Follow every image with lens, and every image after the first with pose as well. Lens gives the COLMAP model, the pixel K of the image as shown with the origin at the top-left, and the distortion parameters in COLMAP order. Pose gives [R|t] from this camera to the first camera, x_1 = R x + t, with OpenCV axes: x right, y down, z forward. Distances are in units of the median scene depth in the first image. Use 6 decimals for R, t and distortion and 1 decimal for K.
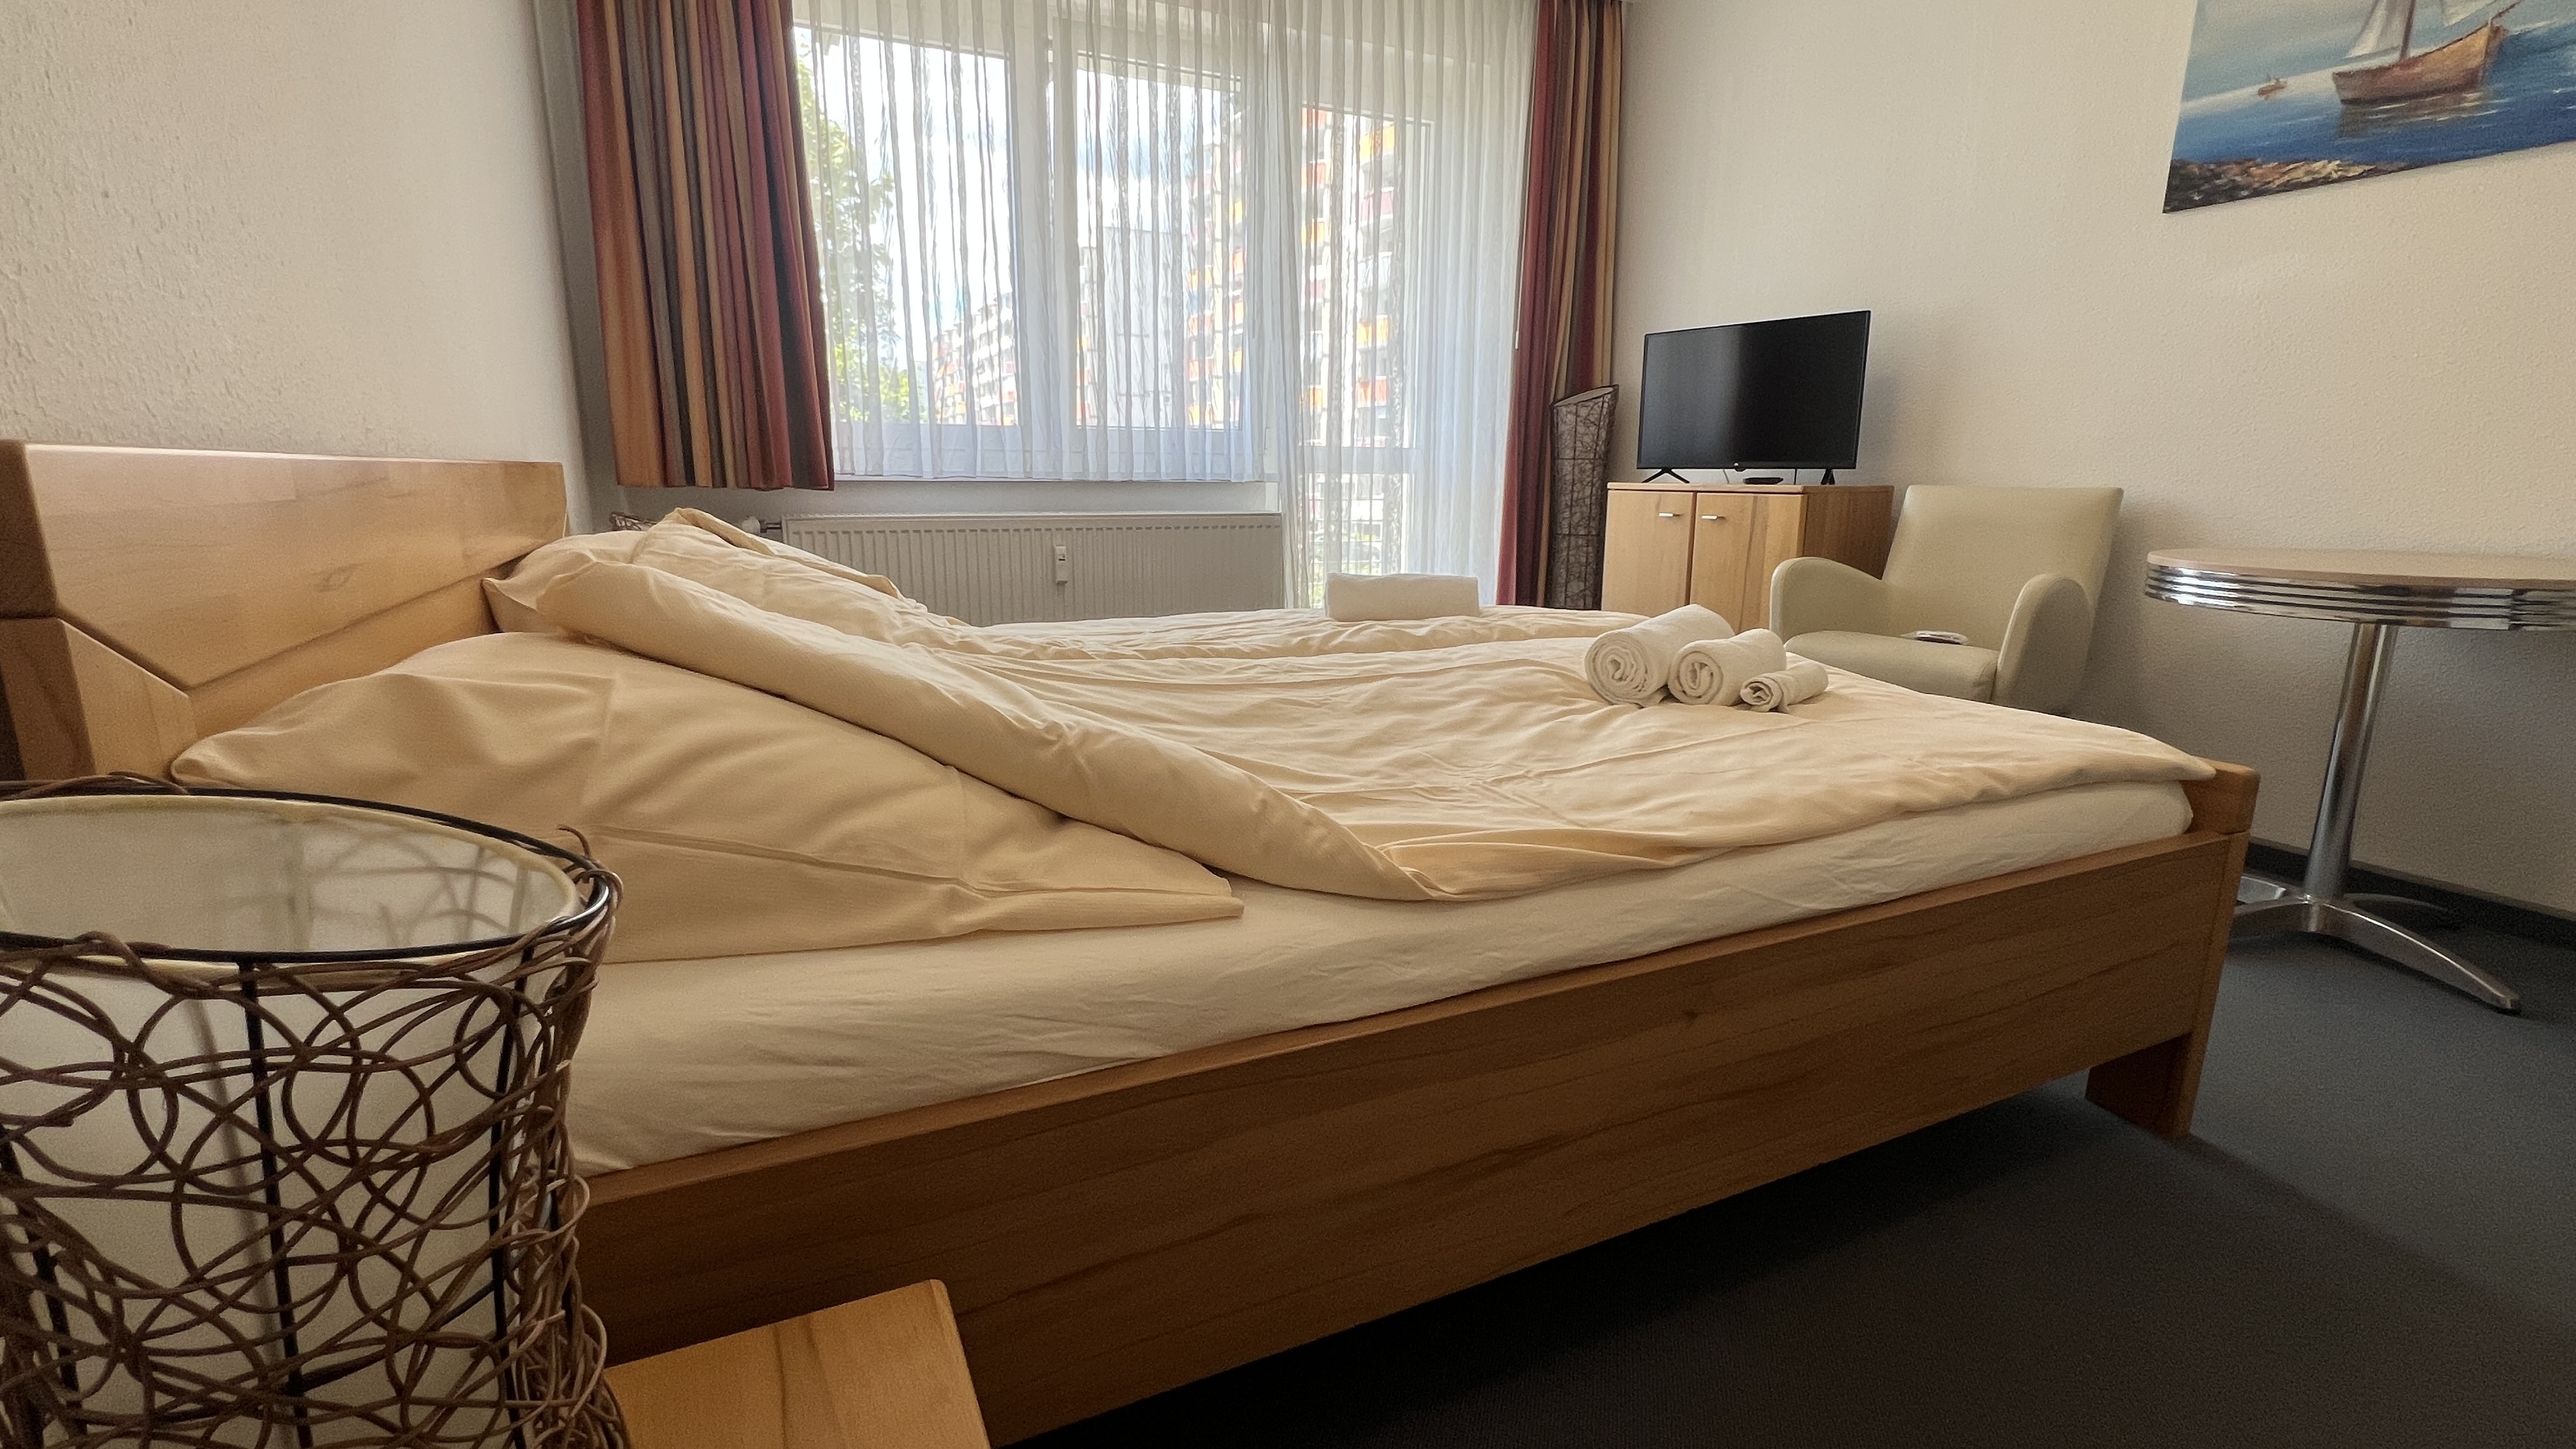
lens RADIAL K [[1163.4, 0, 1280.7], [0, 1163.4, 715.9], [0, 0, 1]] dist [0.001055, 0.000410]
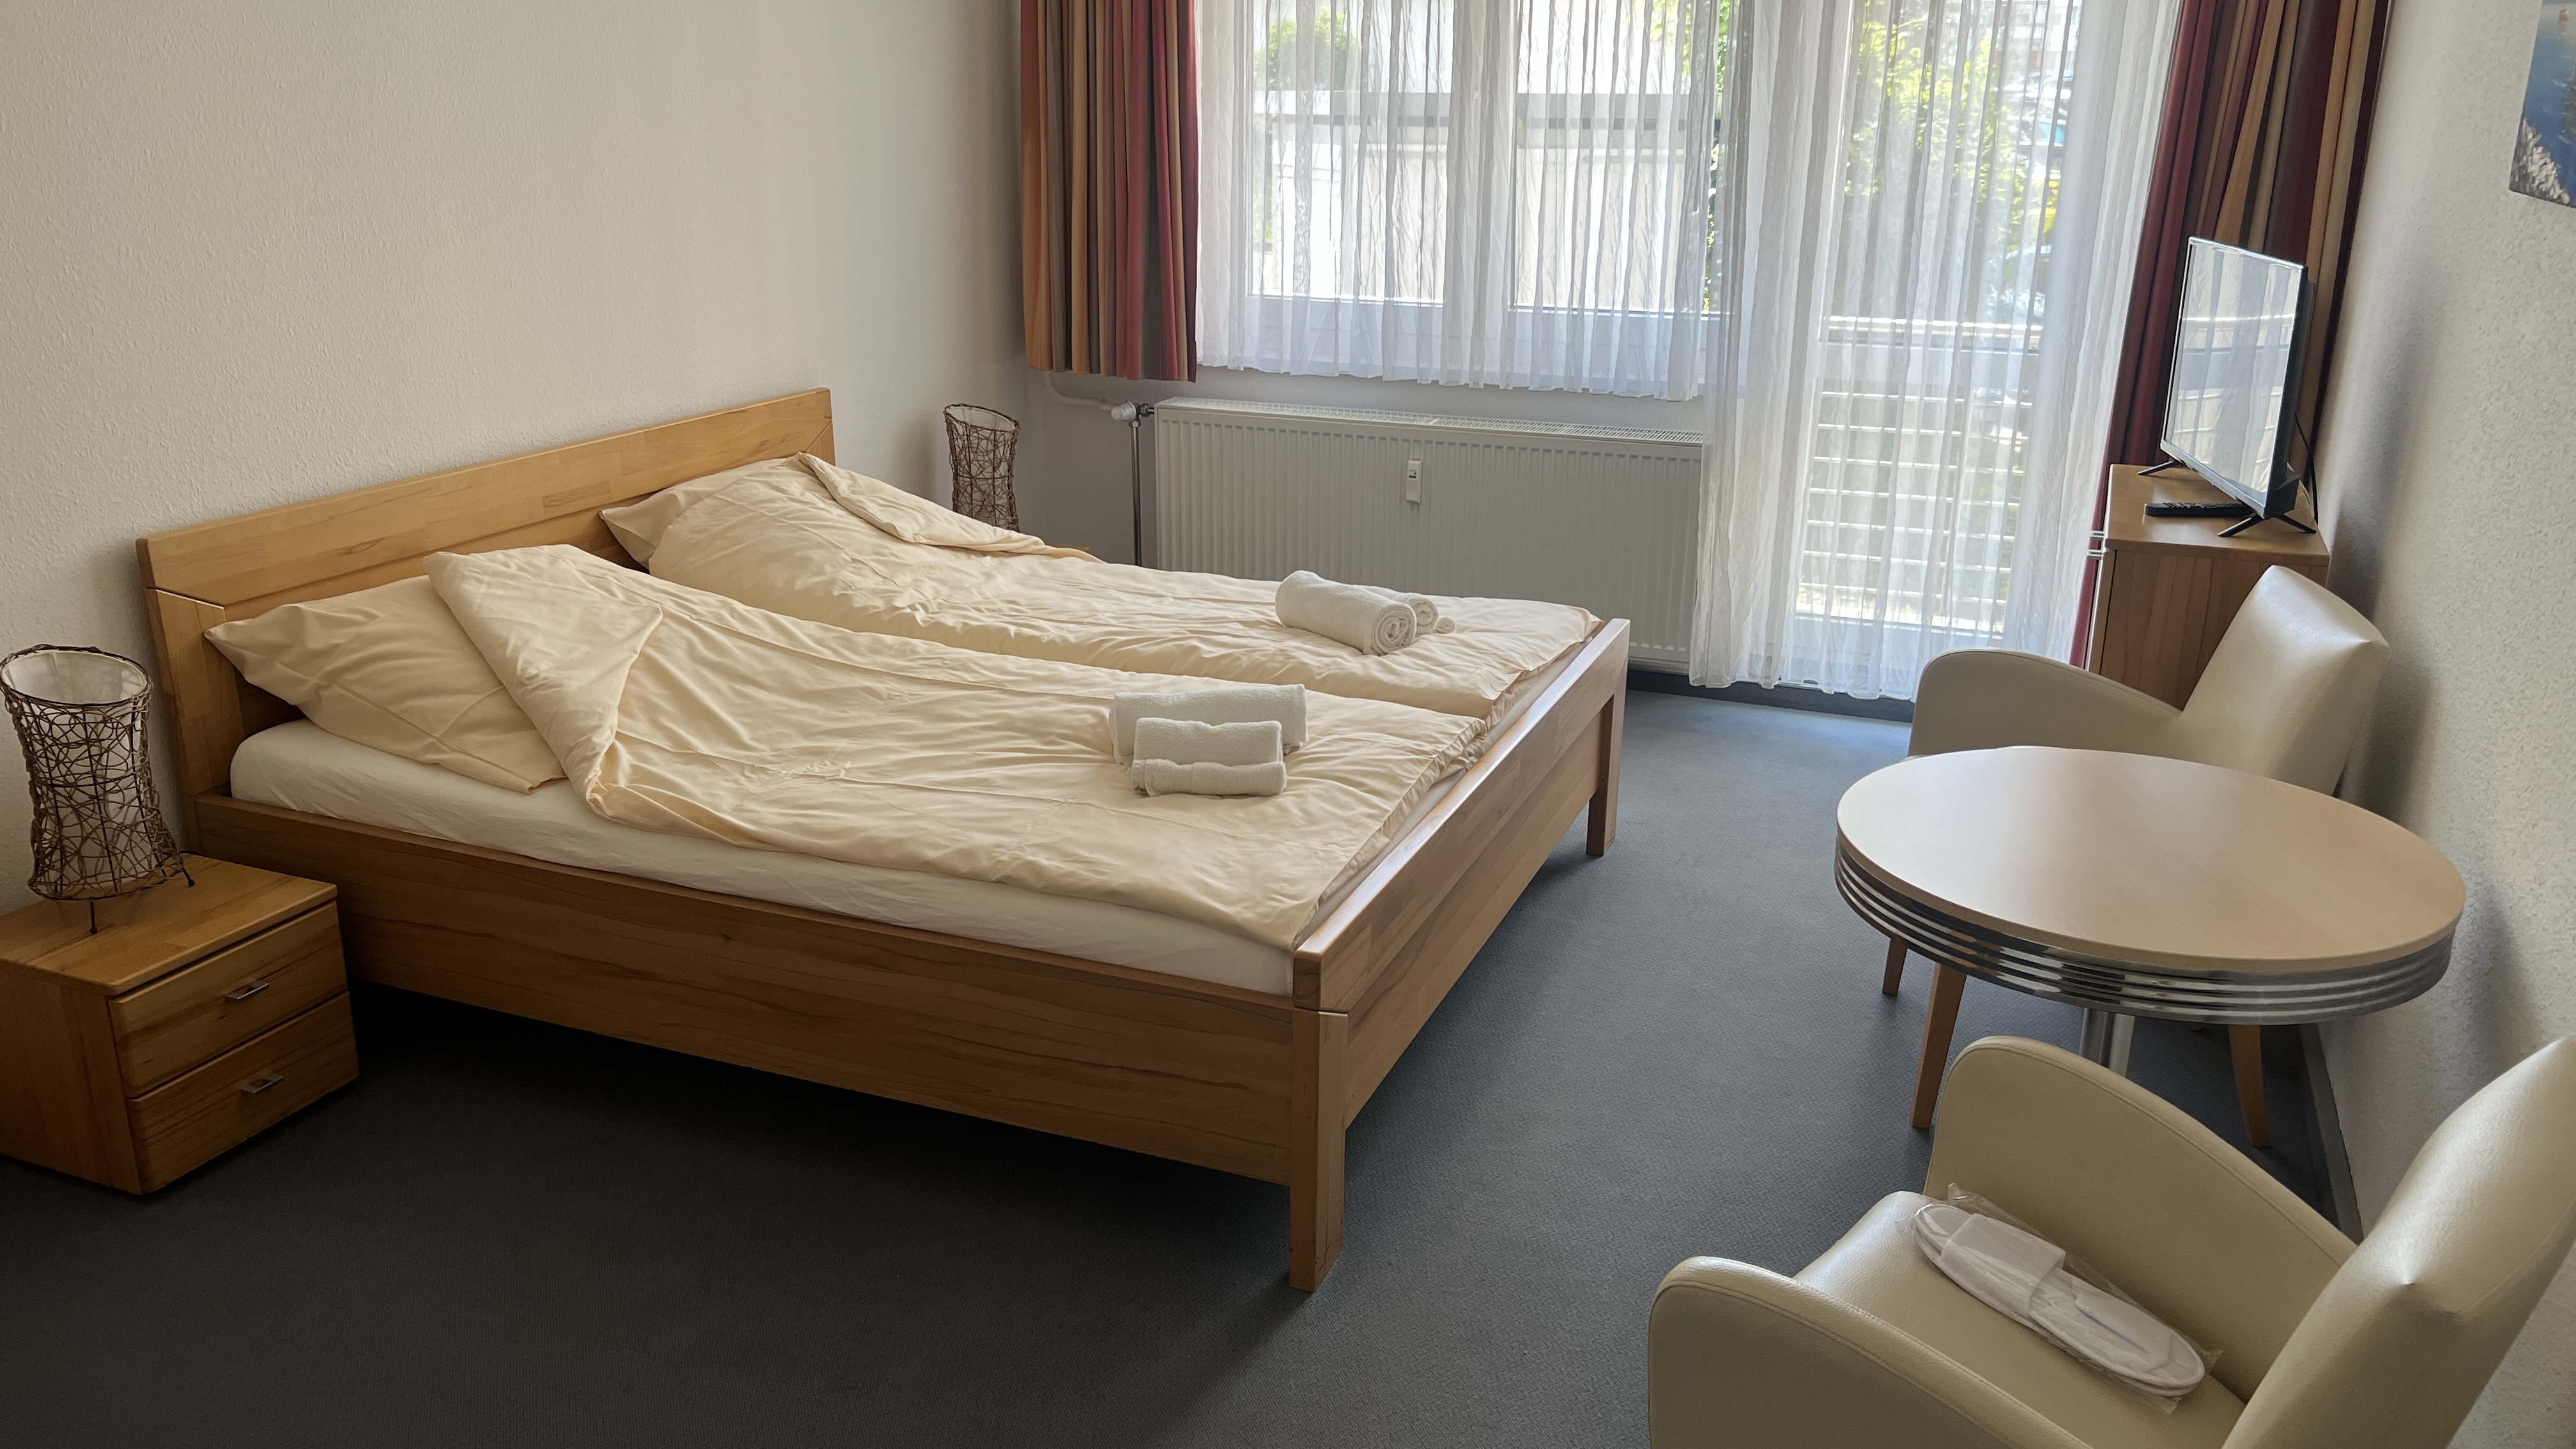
lens RADIAL K [[1990.9, 0, 1286.6], [0, 1990.9, 725.0], [0, 0, 1]] dist [0.001367, 0.000377]
pose [[0.690008, 0.229281, -0.686527, 2.905850], [-0.162622, 0.973360, 0.161629, -0.641326], [0.705296, 0.000119, 0.708912, -0.434770]]
